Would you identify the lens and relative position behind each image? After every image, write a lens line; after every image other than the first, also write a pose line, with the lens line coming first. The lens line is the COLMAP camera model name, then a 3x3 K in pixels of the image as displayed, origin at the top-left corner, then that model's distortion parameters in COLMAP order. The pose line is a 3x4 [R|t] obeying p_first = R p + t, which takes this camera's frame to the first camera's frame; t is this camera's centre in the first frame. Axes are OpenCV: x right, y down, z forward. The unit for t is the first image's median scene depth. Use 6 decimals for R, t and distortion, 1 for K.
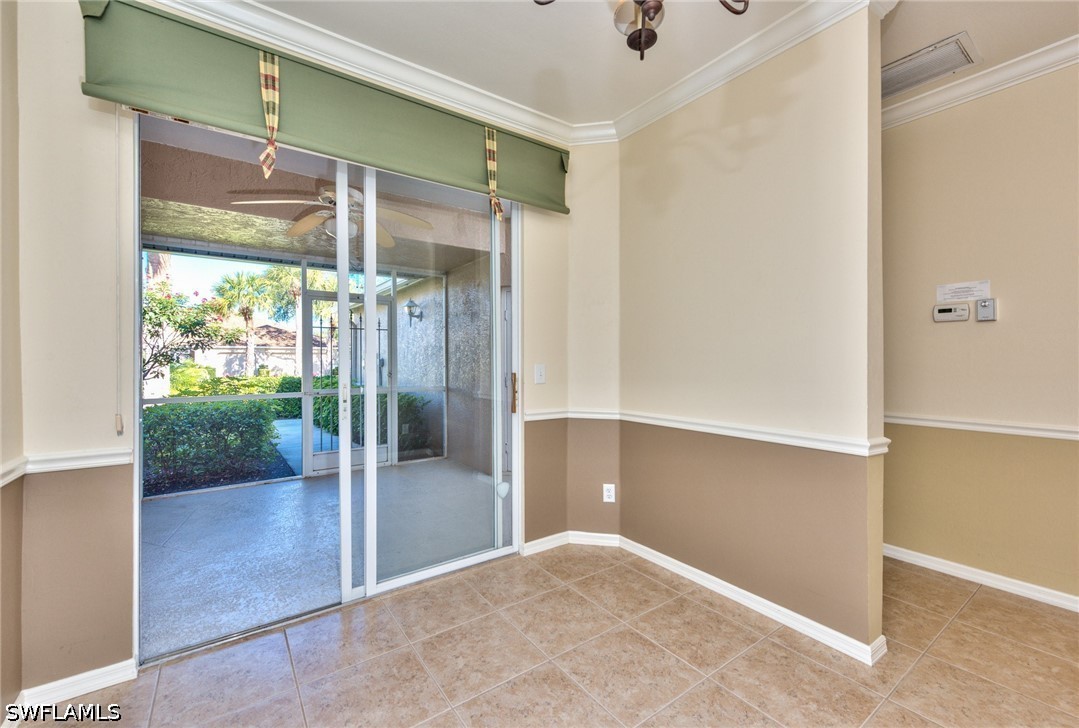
lens RADIAL K [[435.5, 0, 538.7], [0, 435.5, 359.3], [0, 0, 1]] dist [-0.000610, -0.000096]
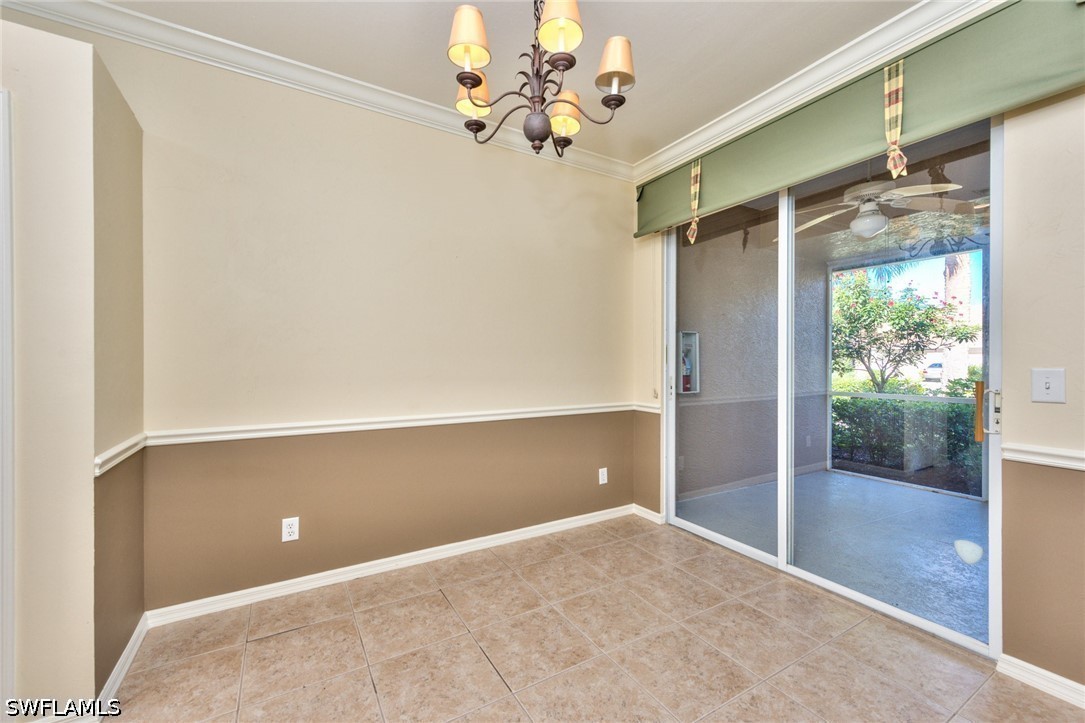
lens RADIAL K [[440.9, 0, 540.7], [0, 440.9, 362.1], [0, 0, 1]] dist [0.000694, 0.000074]
pose [[-0.083192, 0.003889, -0.996526, 0.940878], [0.000837, 0.999992, 0.003833, 0.001456], [0.996533, -0.000515, -0.083195, 0.560198]]
